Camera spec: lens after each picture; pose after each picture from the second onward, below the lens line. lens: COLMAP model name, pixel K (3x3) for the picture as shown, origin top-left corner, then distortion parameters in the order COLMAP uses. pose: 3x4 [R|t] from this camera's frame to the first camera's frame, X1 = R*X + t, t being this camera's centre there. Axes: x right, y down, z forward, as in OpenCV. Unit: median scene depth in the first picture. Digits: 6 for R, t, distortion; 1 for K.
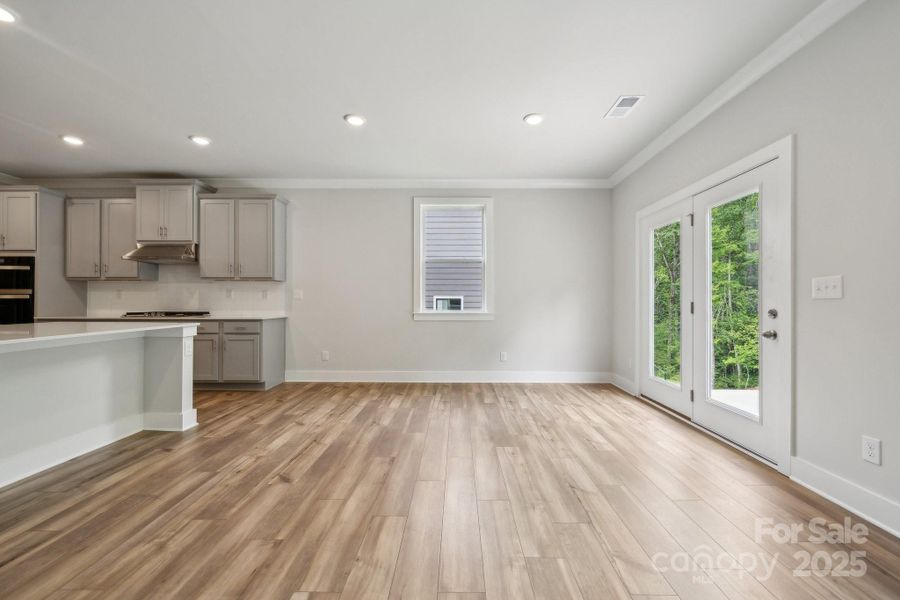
lens RADIAL K [[371.7, 0, 453.3], [0, 371.7, 303.3], [0, 0, 1]] dist [-0.002712, -0.000472]
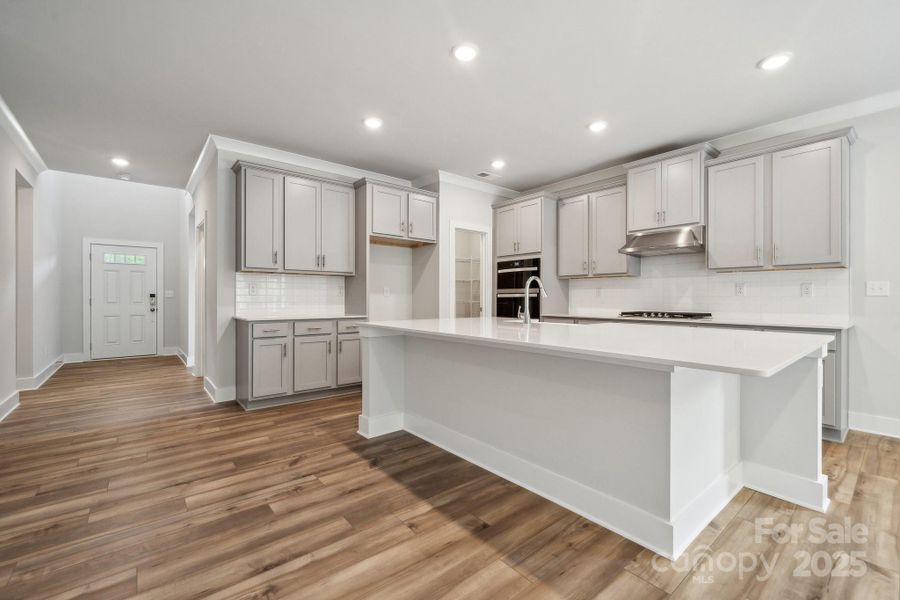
lens RADIAL K [[382.6, 0, 457.3], [0, 382.6, 299.8], [0, 0, 1]] dist [0.002275, 0.000119]
pose [[0.651241, 0.003558, -0.758863, -0.445478], [-0.002752, 0.999994, 0.002327, -0.006181], [0.758866, 0.000573, 0.651246, 0.091395]]
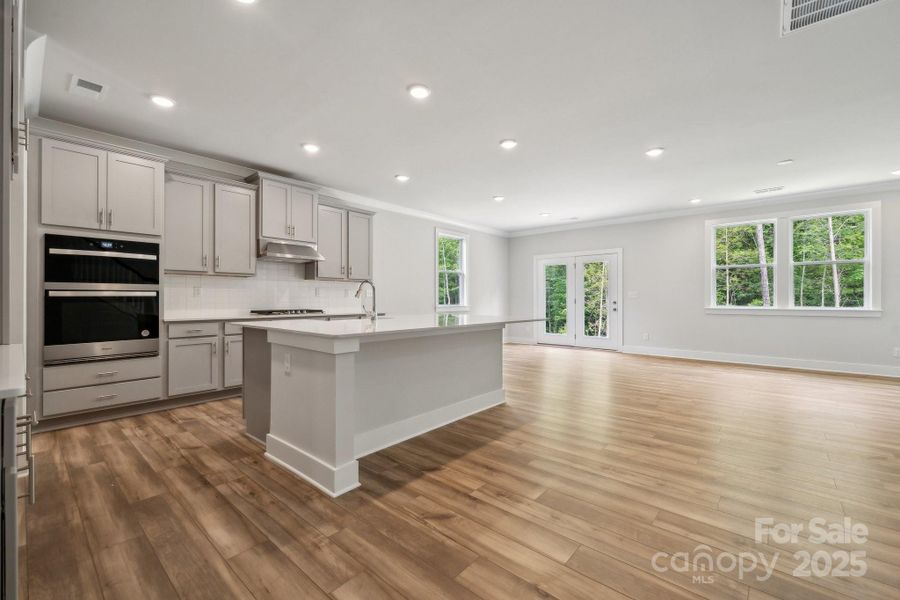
lens RADIAL K [[379.1, 0, 452.1], [0, 379.1, 293.1], [0, 0, 1]] dist [-0.000273, 0.000015]
pose [[0.646939, 0.009523, 0.762483, -1.353975], [0.004494, 0.999857, -0.016301, -0.003666], [-0.762529, 0.013973, 0.646803, -0.006061]]
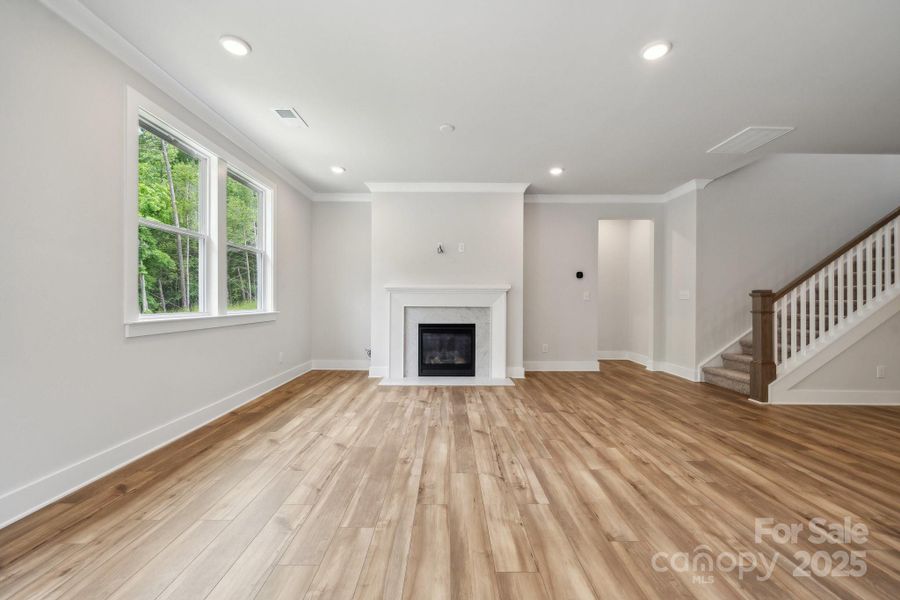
lens RADIAL K [[366.8, 0, 447.8], [0, 366.8, 301.2], [0, 0, 1]] dist [-0.001226, -0.000138]
pose [[-0.999904, -0.007148, -0.011845, -0.003660], [-0.007236, 0.999946, 0.007397, -0.003541], [0.011792, 0.007482, -0.999902, 0.752887]]
